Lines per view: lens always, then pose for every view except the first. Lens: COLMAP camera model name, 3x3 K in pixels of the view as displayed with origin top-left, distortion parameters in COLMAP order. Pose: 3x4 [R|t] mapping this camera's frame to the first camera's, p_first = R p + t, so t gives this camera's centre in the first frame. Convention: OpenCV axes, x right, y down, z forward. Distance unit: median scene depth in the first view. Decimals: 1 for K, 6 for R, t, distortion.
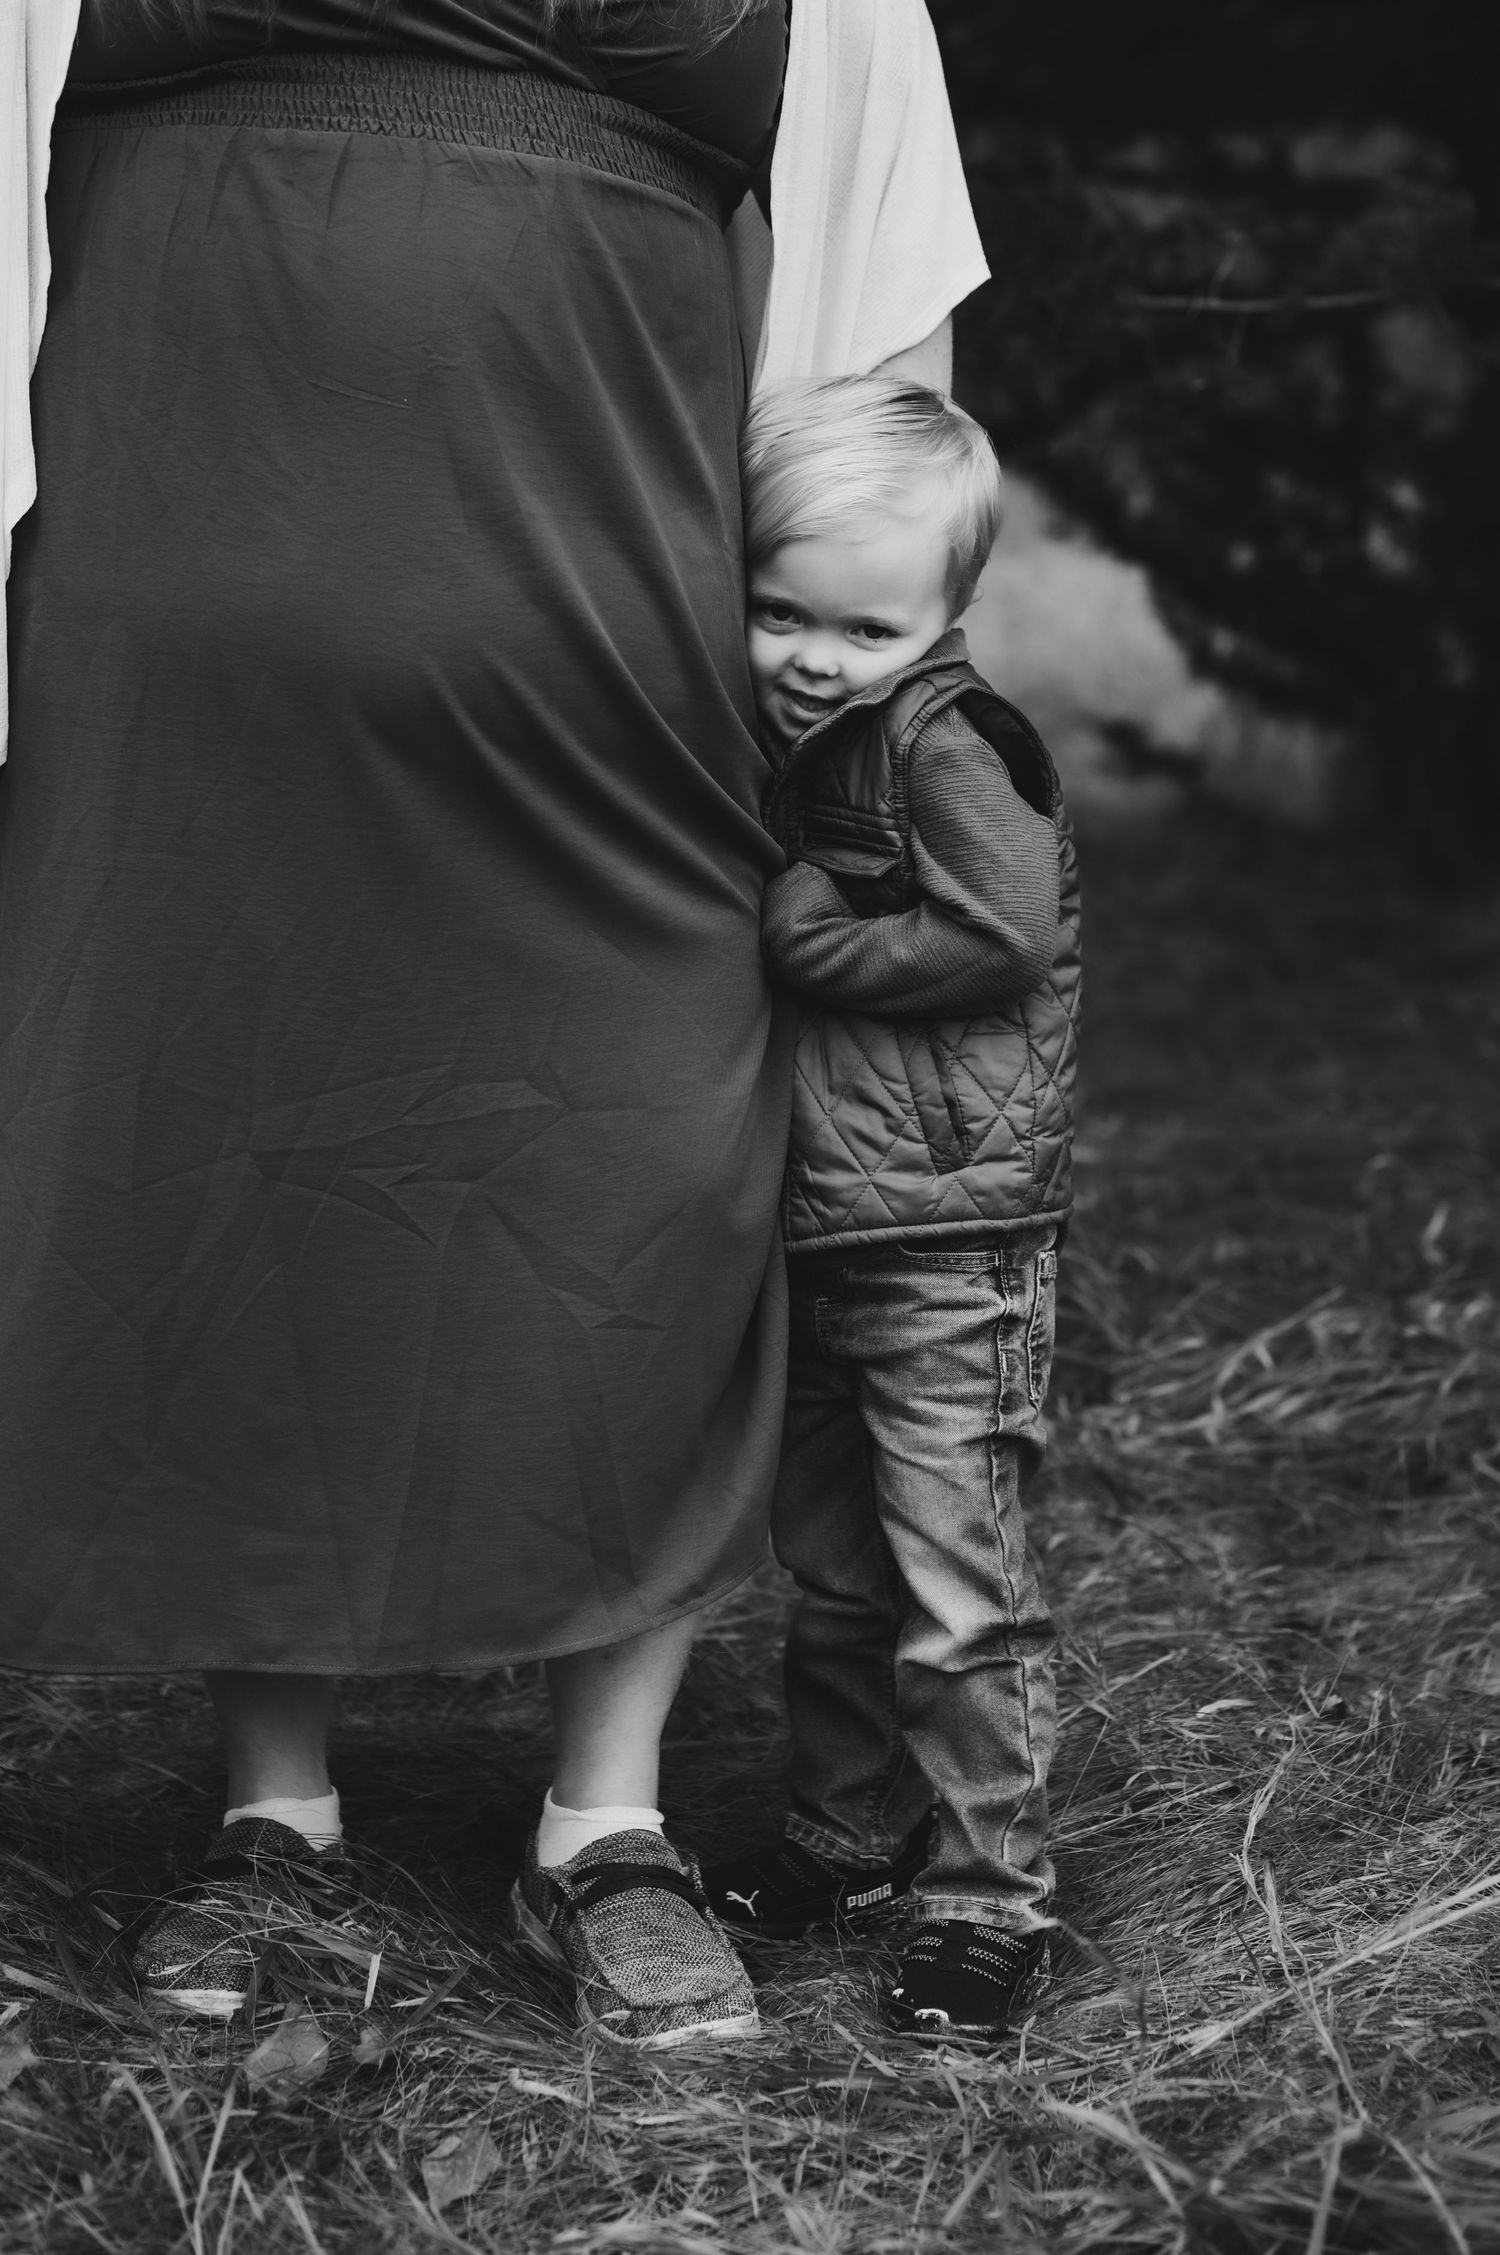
lens RADIAL K [[3784.5, 0, 750.0], [0, 3784.5, 1127.5], [0, 0, 1]] dist [0.278513, -2.583460]
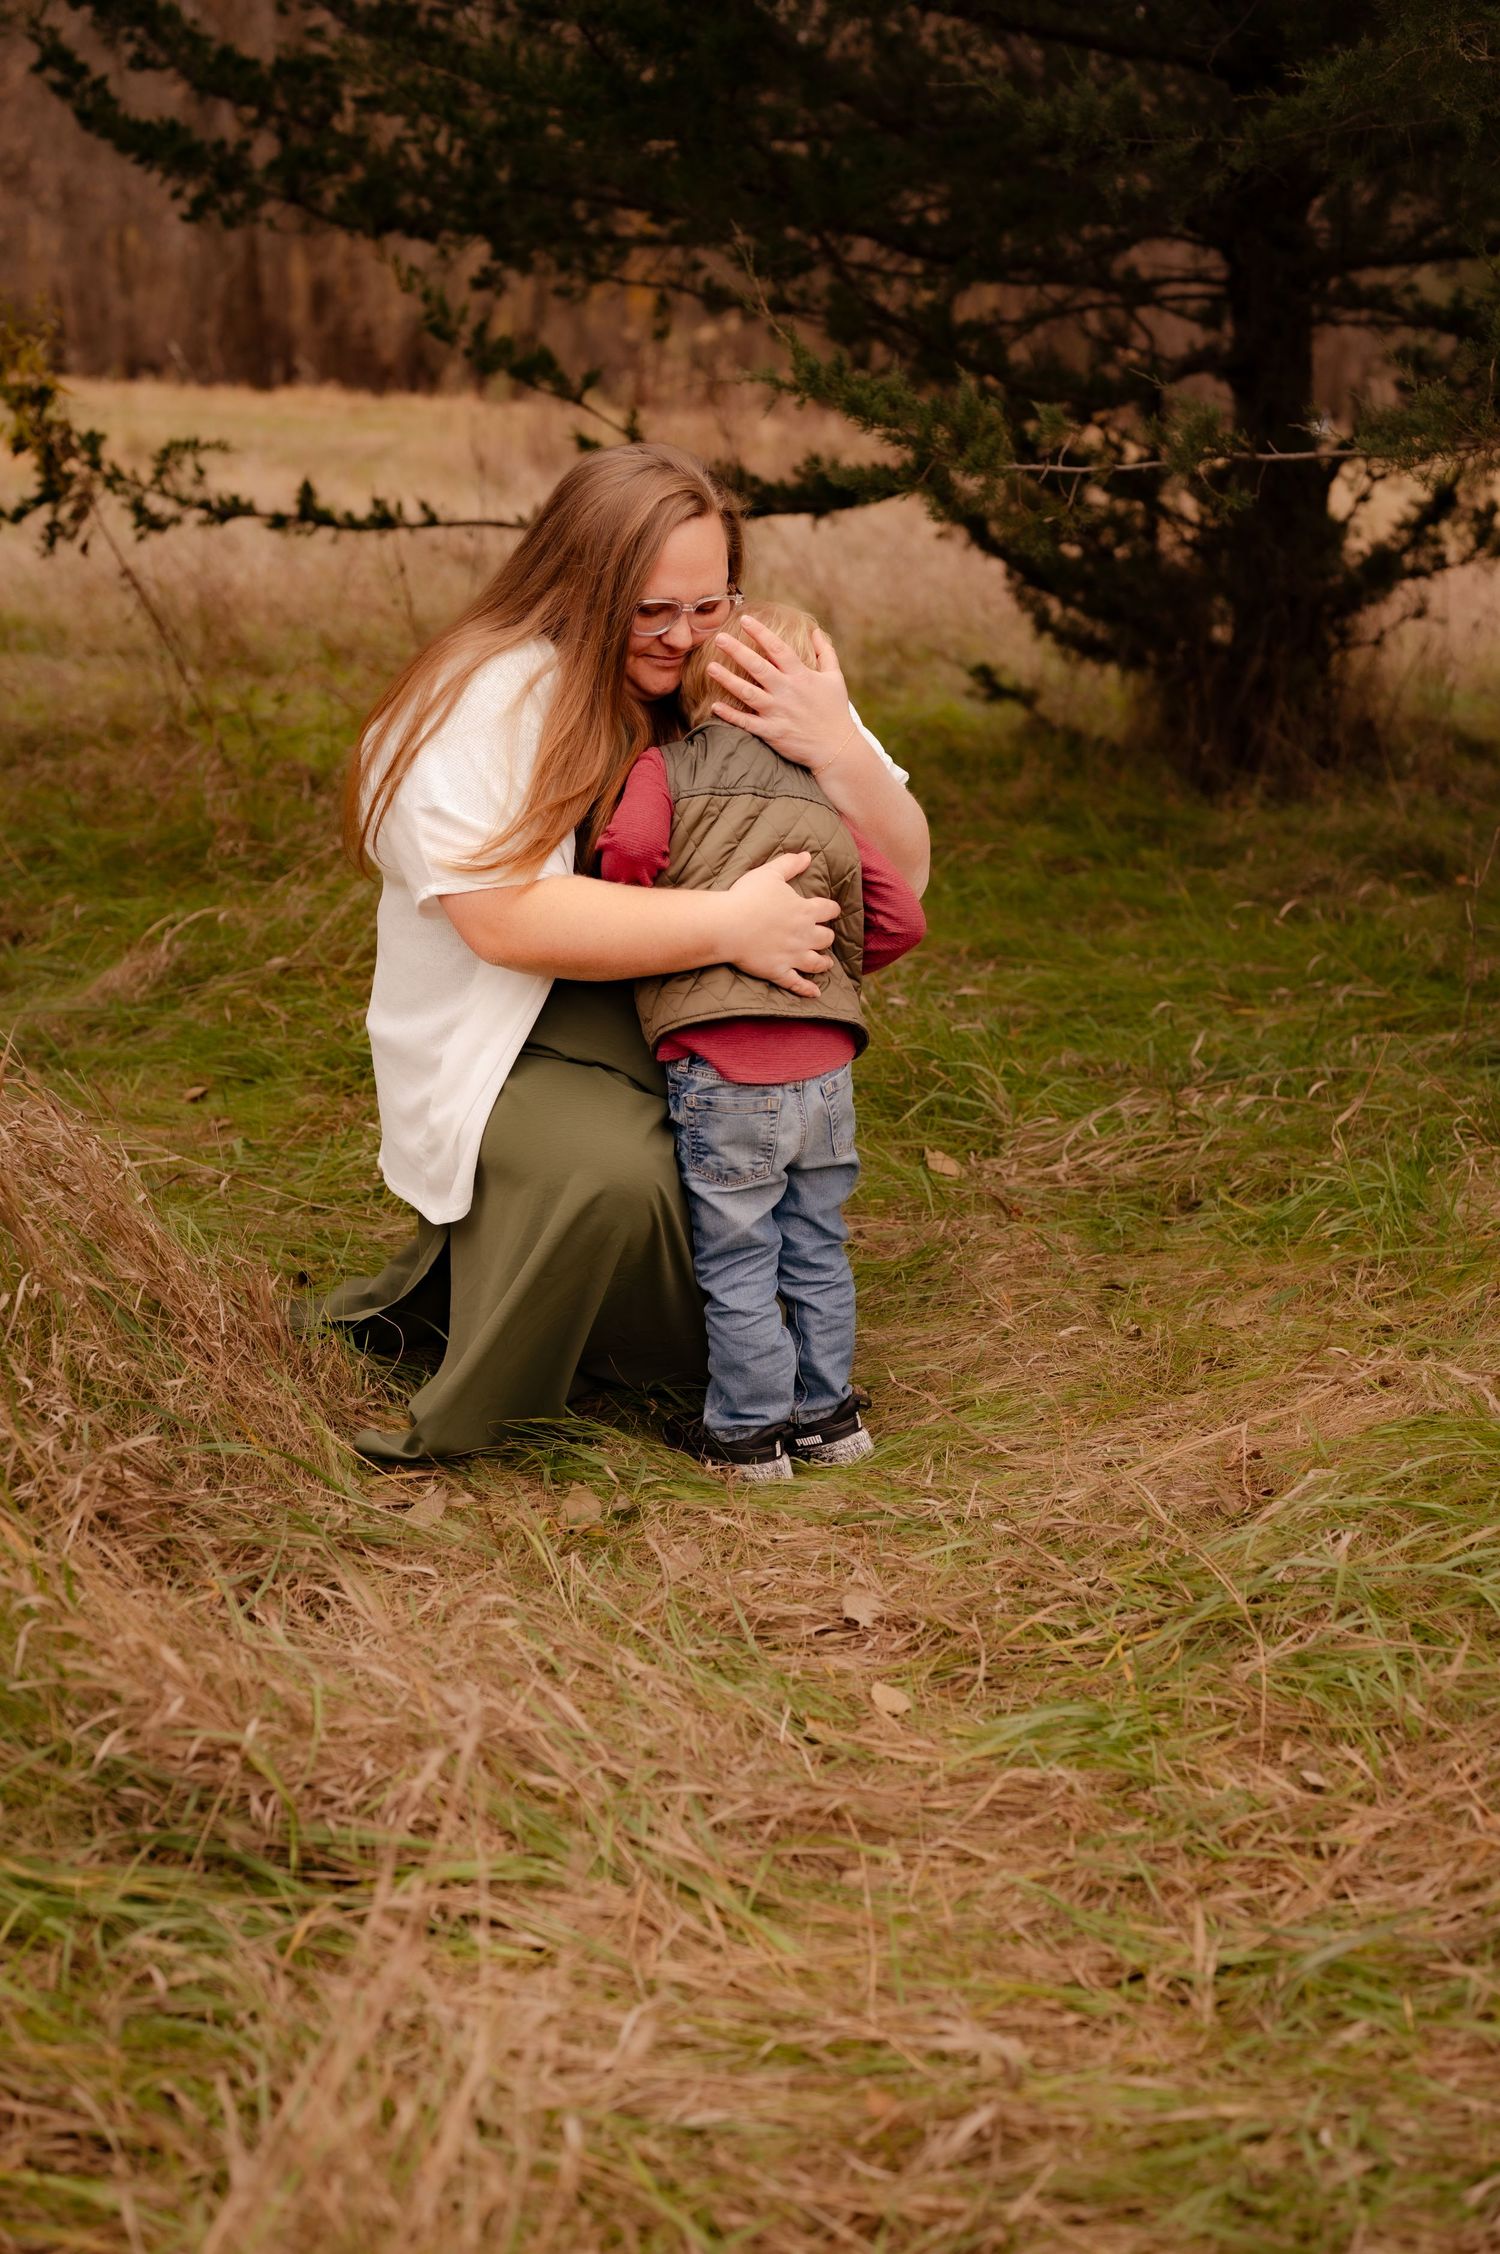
lens RADIAL K [[3782.8, 0, 750.0], [0, 3782.8, 1127.0], [0, 0, 1]] dist [0.278513, -2.583460]
pose [[0.997959, 0.008955, 0.063224, -0.114404], [-0.013447, 0.997386, 0.070996, -0.053699], [-0.062423, -0.071701, 0.995471, -0.610121]]
